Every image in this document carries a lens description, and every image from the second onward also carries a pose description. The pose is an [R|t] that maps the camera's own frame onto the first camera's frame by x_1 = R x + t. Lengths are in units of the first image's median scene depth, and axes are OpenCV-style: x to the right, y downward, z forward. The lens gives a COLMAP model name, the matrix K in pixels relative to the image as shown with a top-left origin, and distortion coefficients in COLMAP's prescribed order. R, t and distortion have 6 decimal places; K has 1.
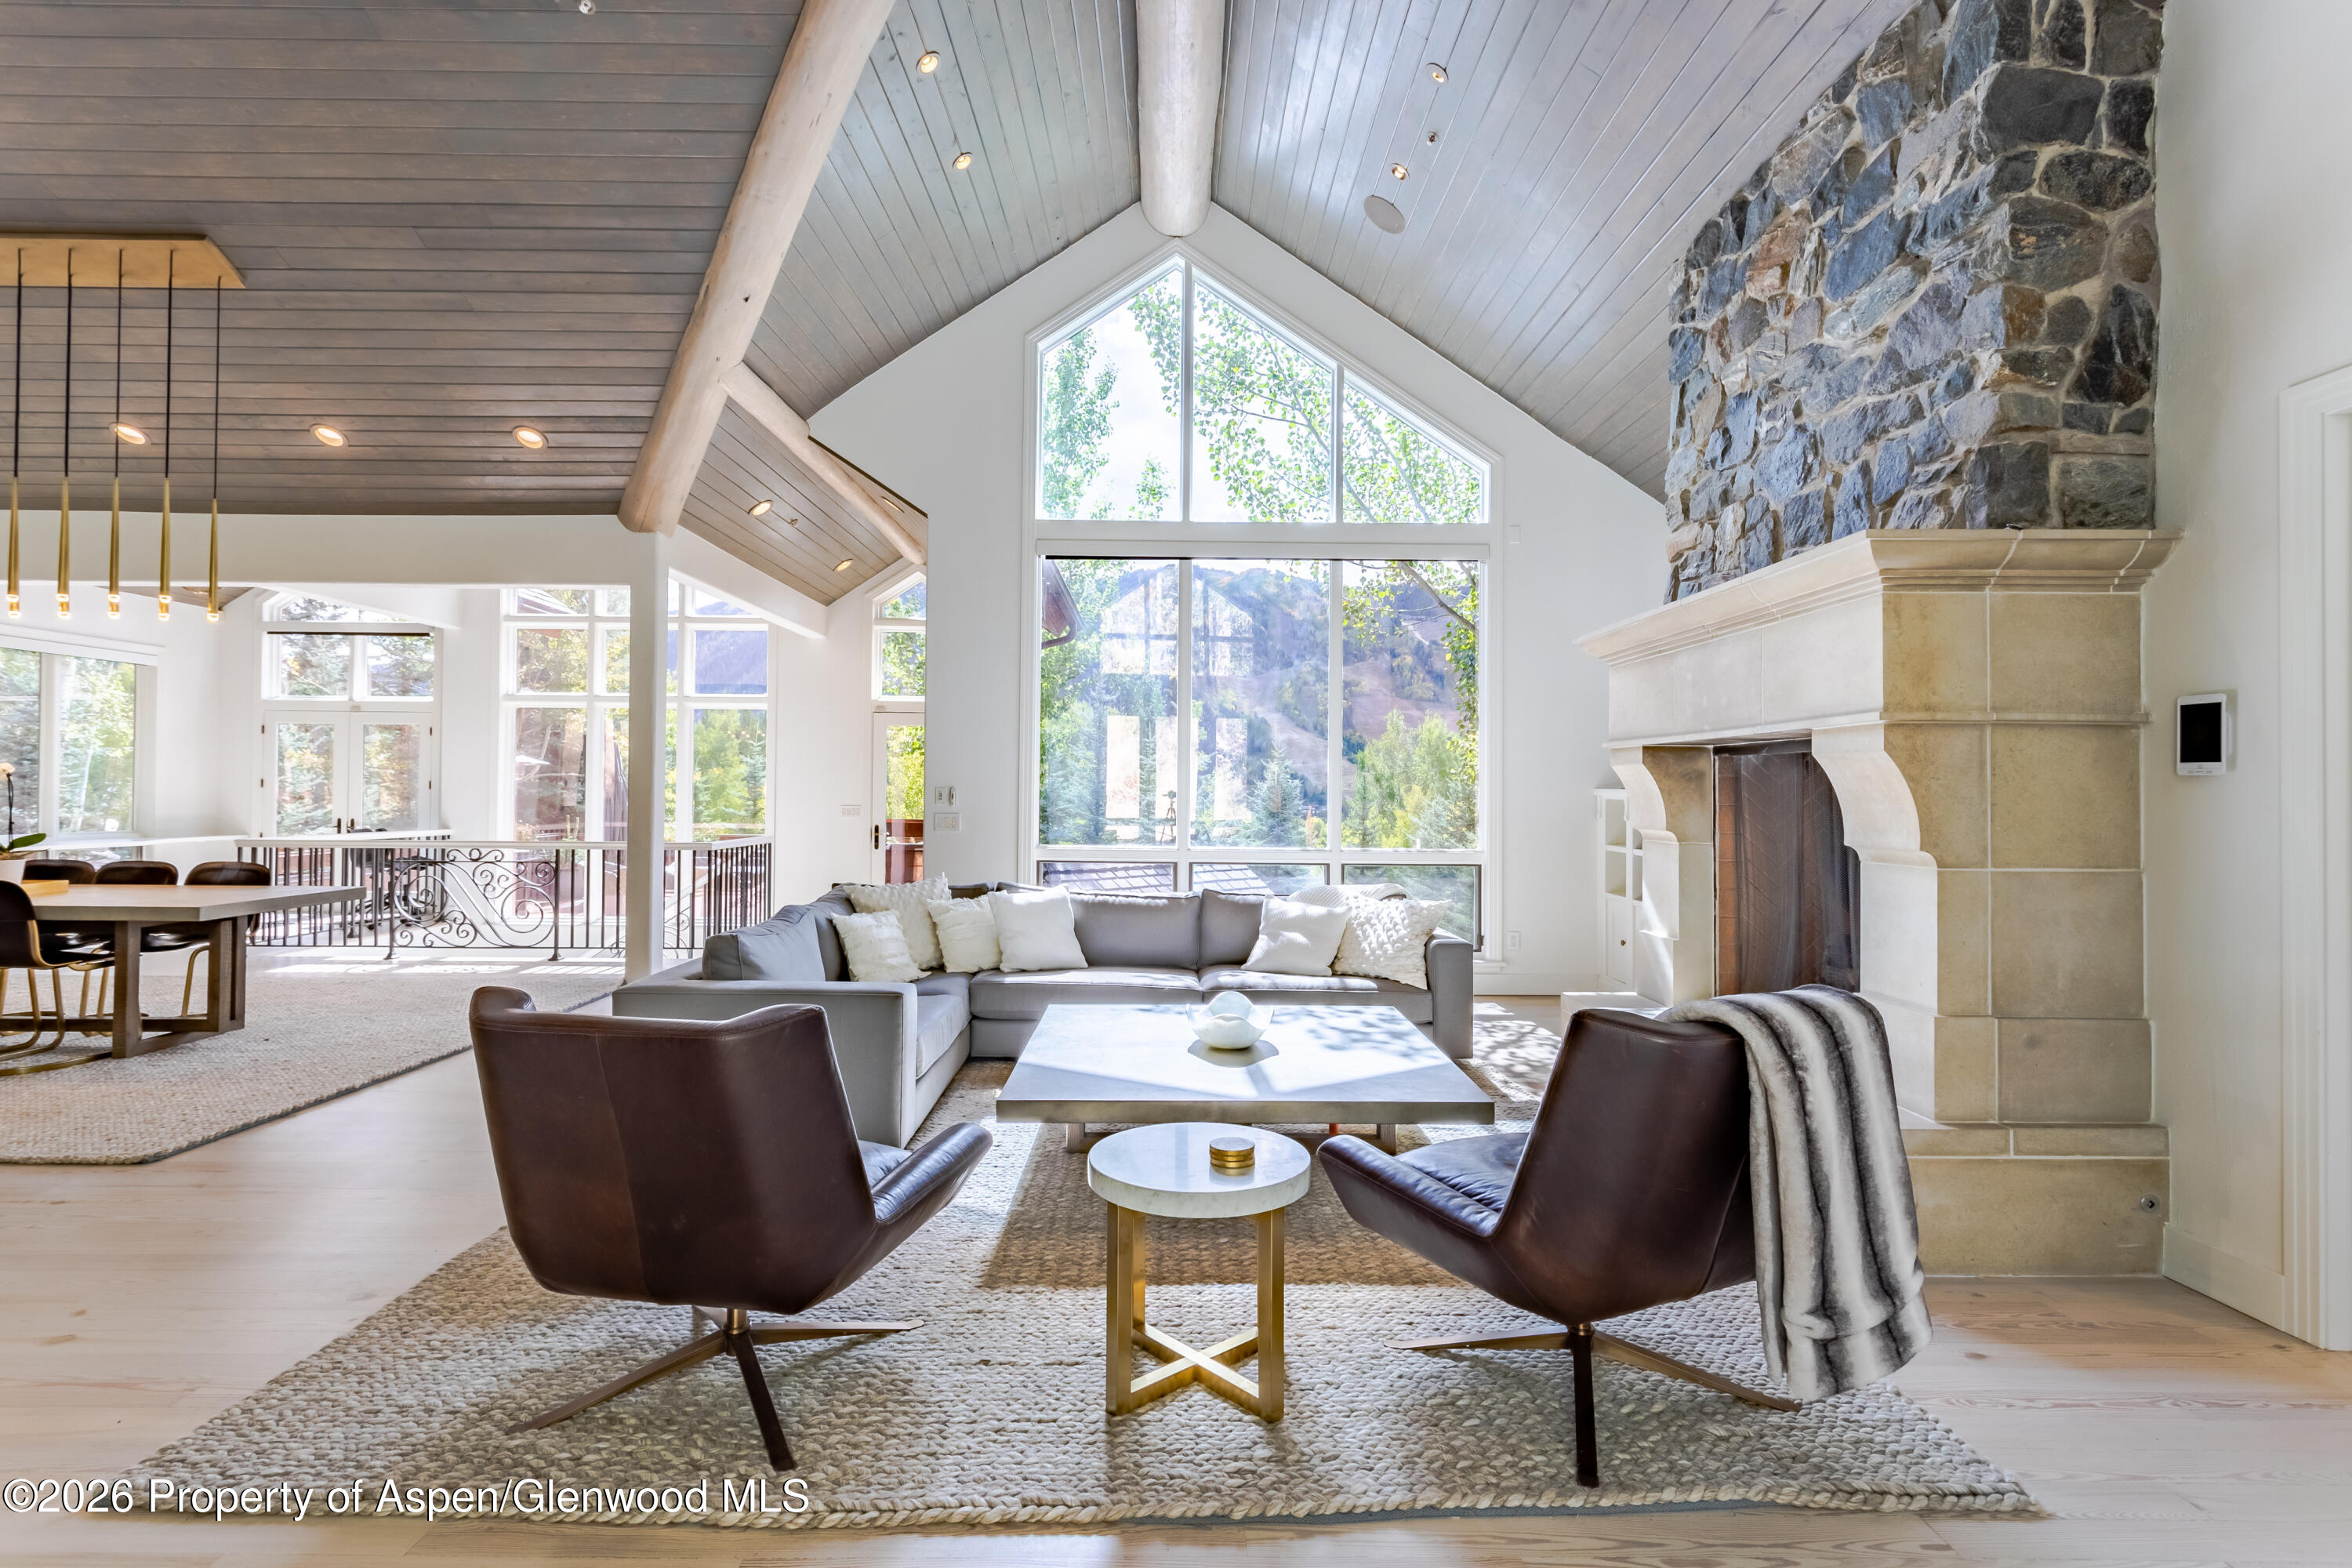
lens RADIAL K [[1113.3, 0, 1171.7], [0, 1113.3, 777.0], [0, 0, 1]] dist [0.000829, 0.000763]
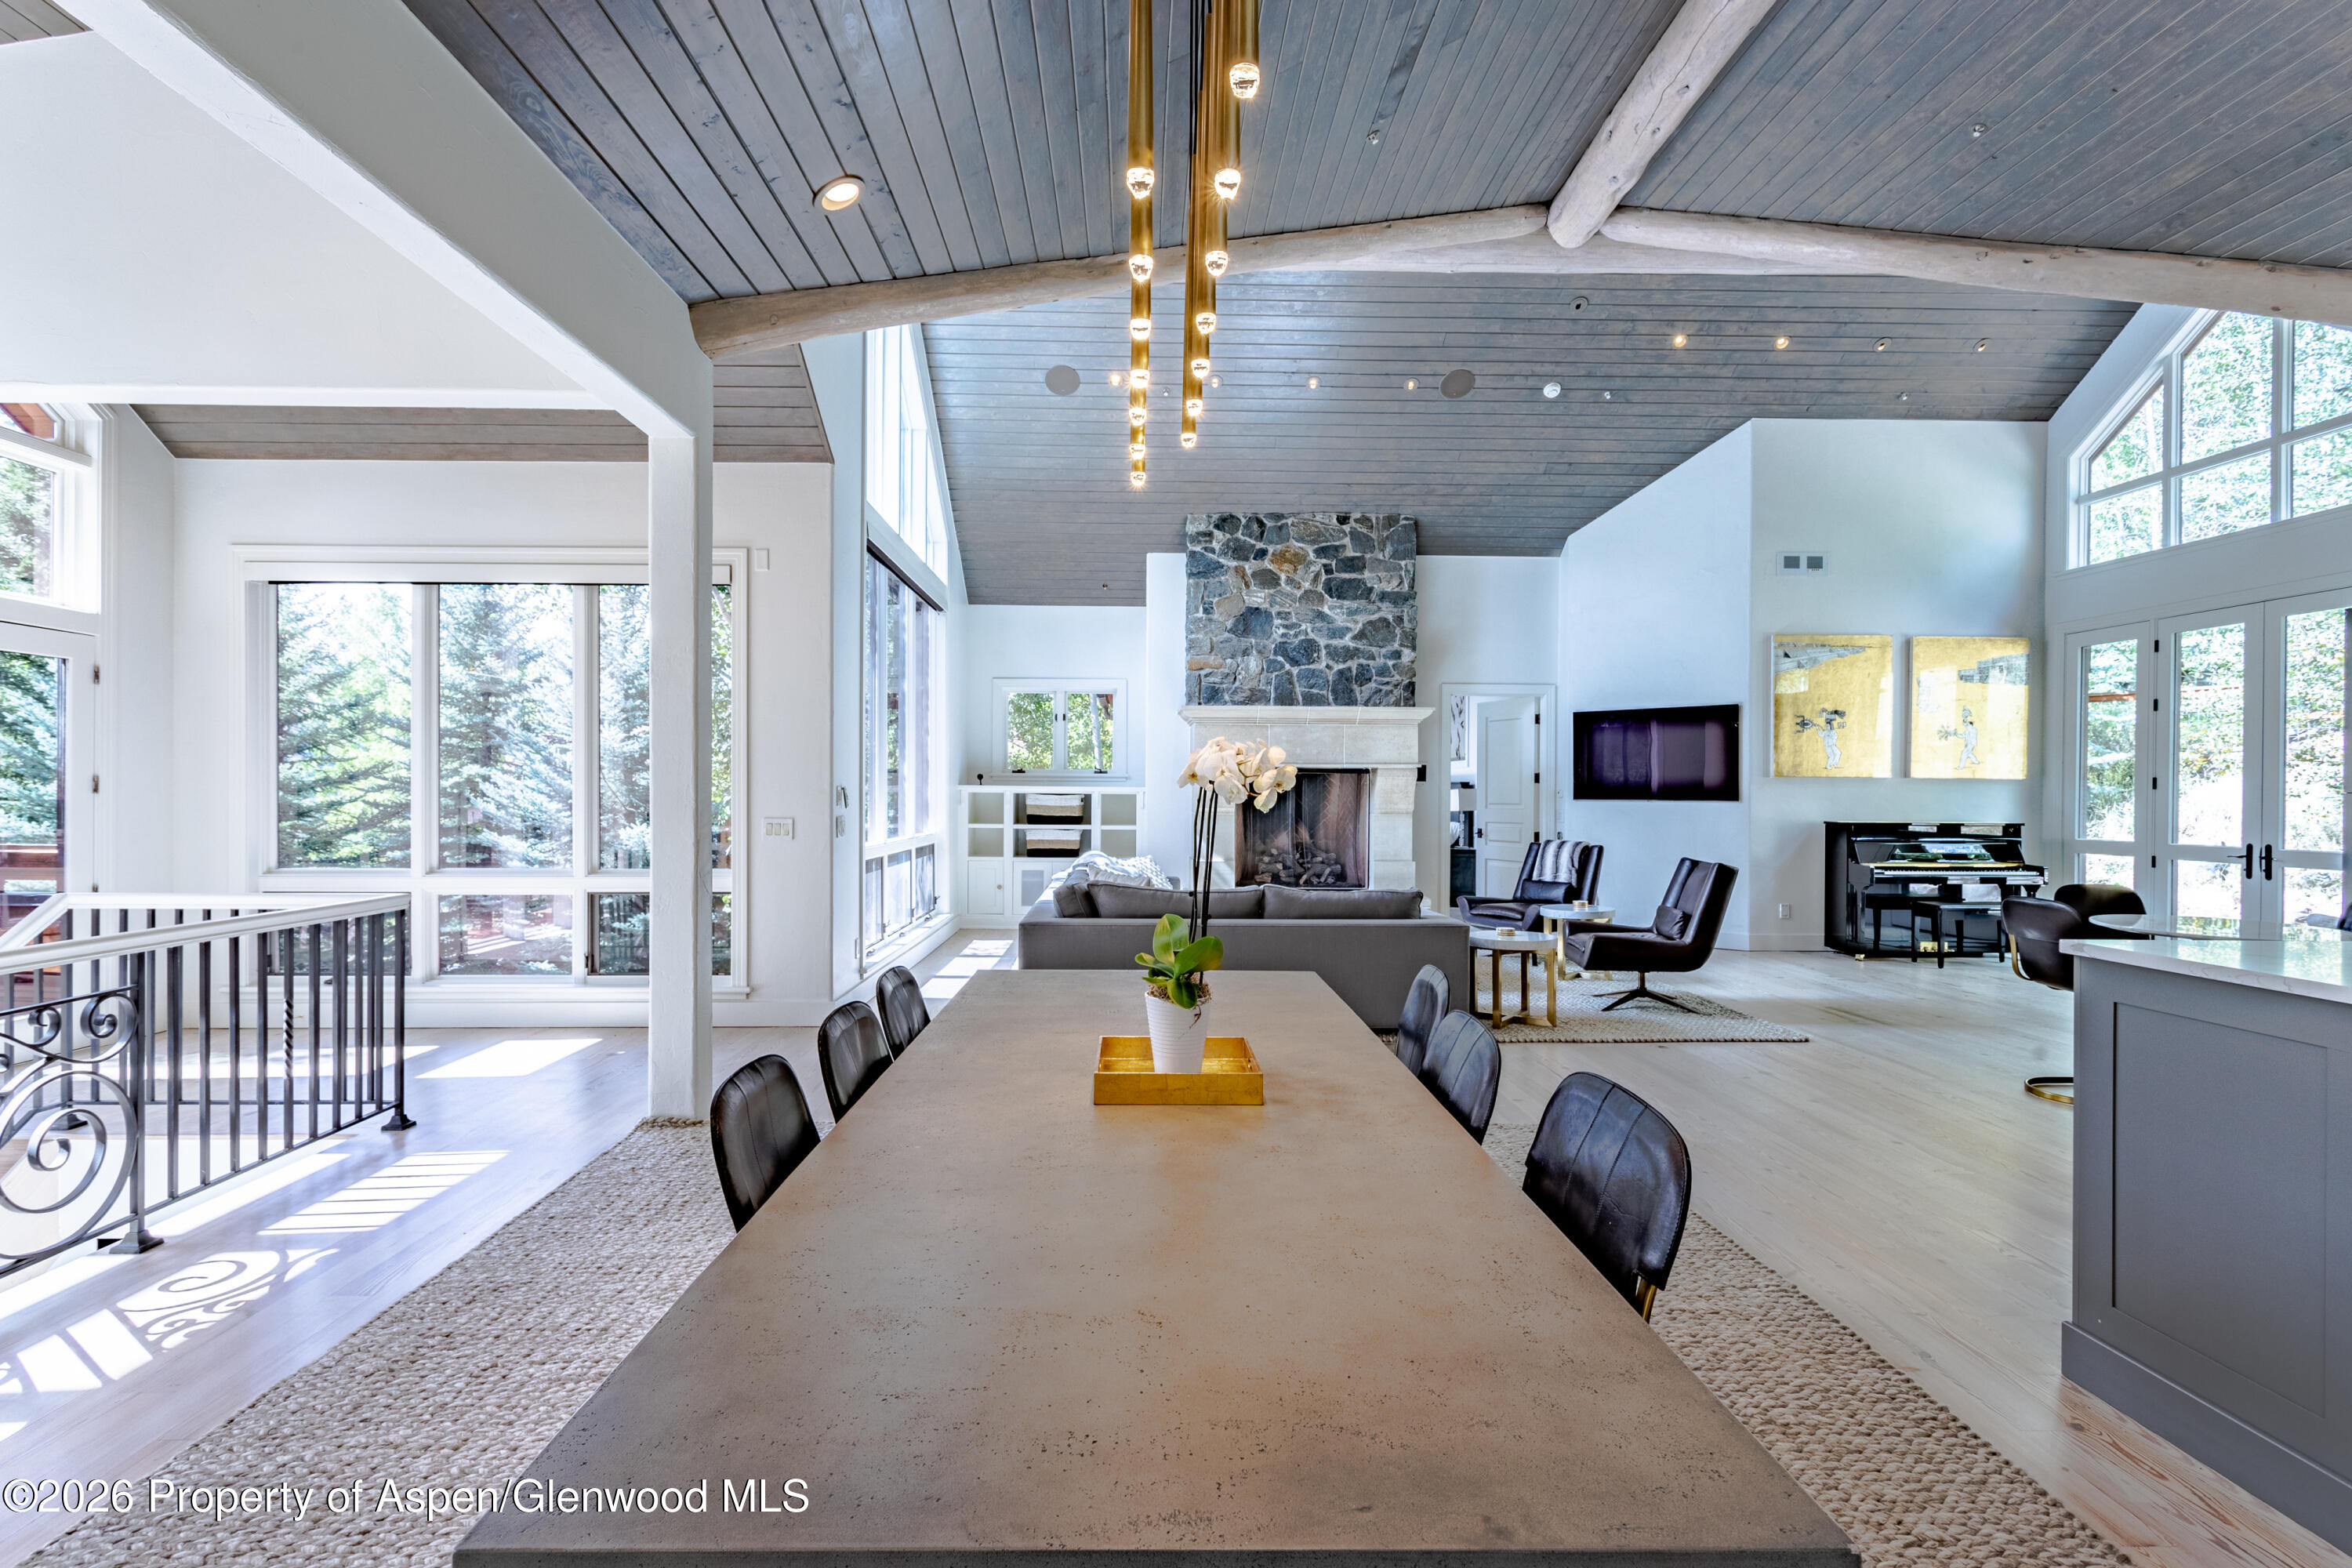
lens RADIAL K [[1113.3, 0, 1171.7], [0, 1113.3, 777.0], [0, 0, 1]] dist [0.000829, 0.000763]
pose [[-0.015028, 0.005161, 0.999874, -2.436495], [-0.020241, 0.999780, -0.005465, 0.006863], [-0.999682, -0.020321, -0.014921, 1.738460]]
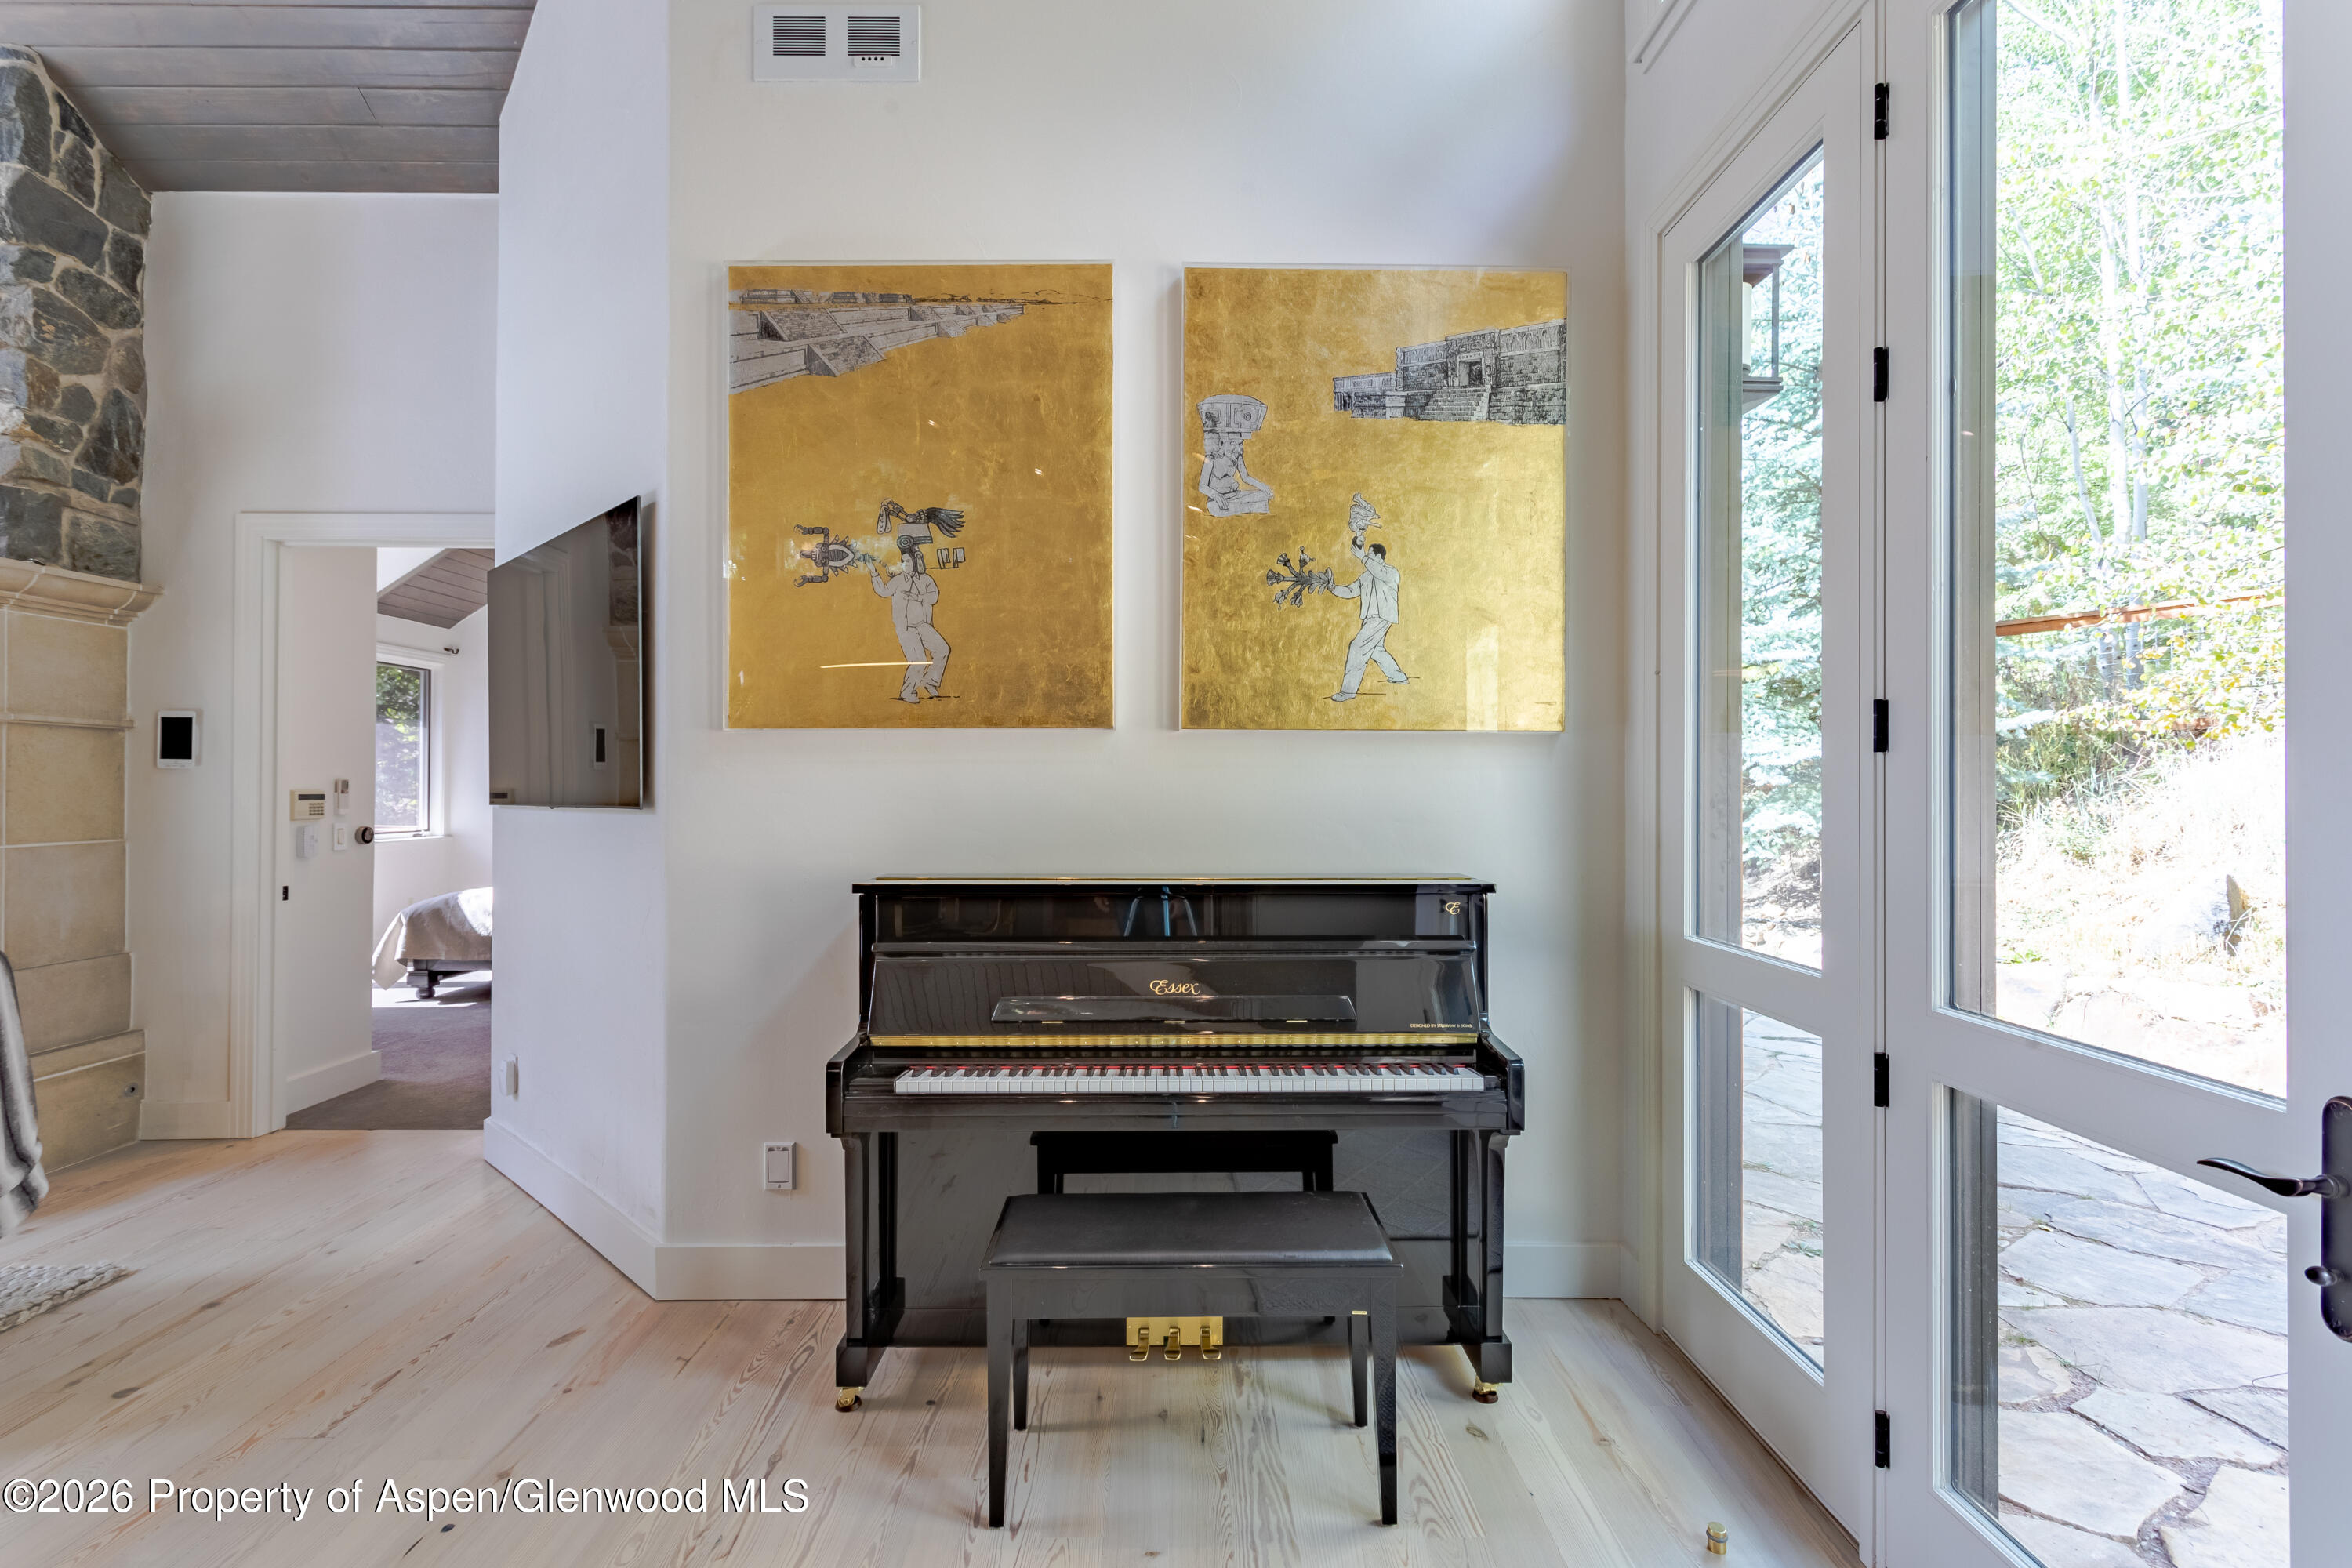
lens RADIAL K [[1113.3, 0, 1171.7], [0, 1113.3, 777.0], [0, 0, 1]] dist [0.000829, 0.000763]
pose [[0.000807, 0.002224, 0.999997, -0.443983], [-0.015168, 0.999883, -0.002212, -0.006342], [-0.999885, -0.015167, 0.000841, -0.233109]]
